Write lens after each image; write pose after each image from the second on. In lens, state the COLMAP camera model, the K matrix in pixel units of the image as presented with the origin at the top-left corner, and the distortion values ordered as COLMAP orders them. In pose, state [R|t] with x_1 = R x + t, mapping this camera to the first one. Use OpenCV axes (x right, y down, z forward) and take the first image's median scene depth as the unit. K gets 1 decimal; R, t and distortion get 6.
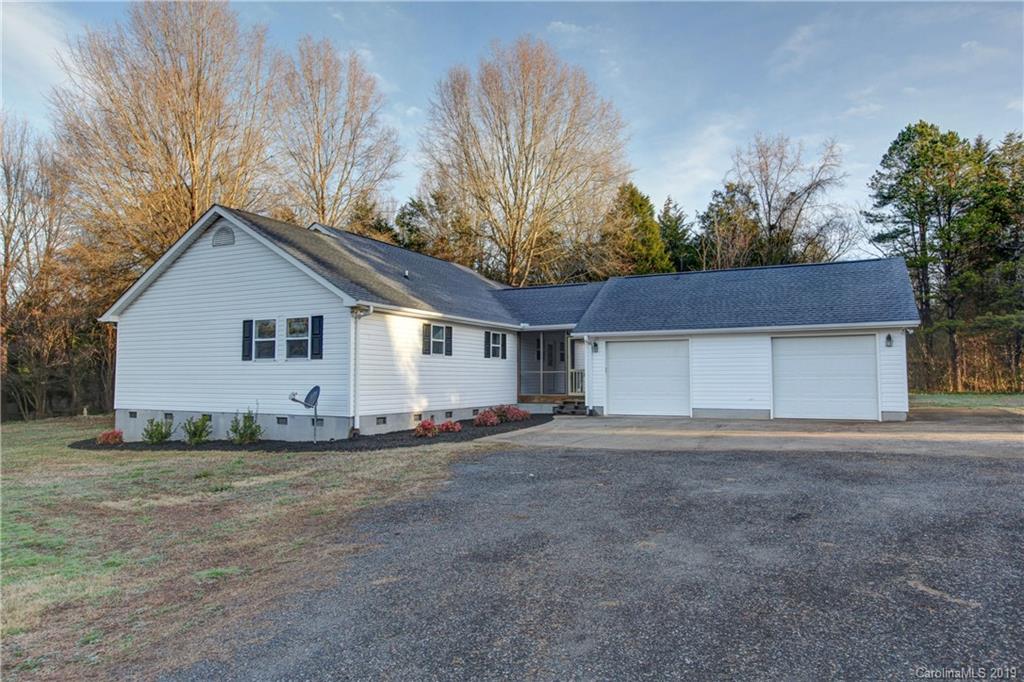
lens RADIAL K [[660.4, 0, 509.3], [0, 660.4, 338.8], [0, 0, 1]] dist [-0.043165, 0.061769]
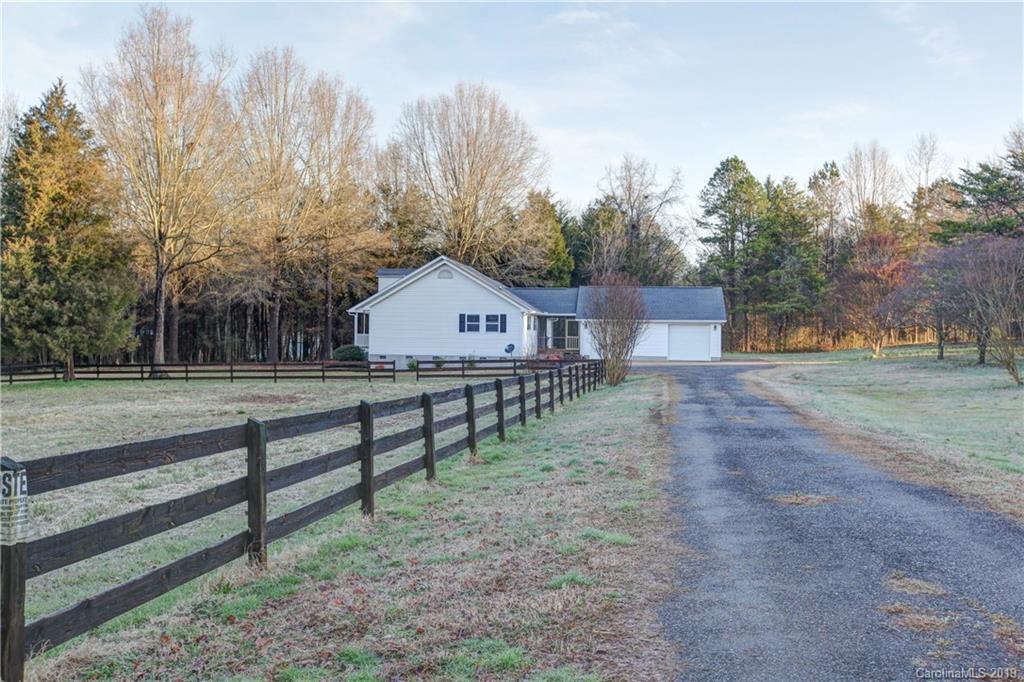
lens RADIAL K [[960.0, 0, 512.0], [0, 960.0, 341.0], [0, 0, 1]] dist [0.064527, 0.017090]
pose [[0.945755, 0.010295, 0.324716, -1.305239], [-0.031078, 0.997781, 0.058883, -0.135781], [-0.323389, -0.065780, 0.943977, -2.153131]]
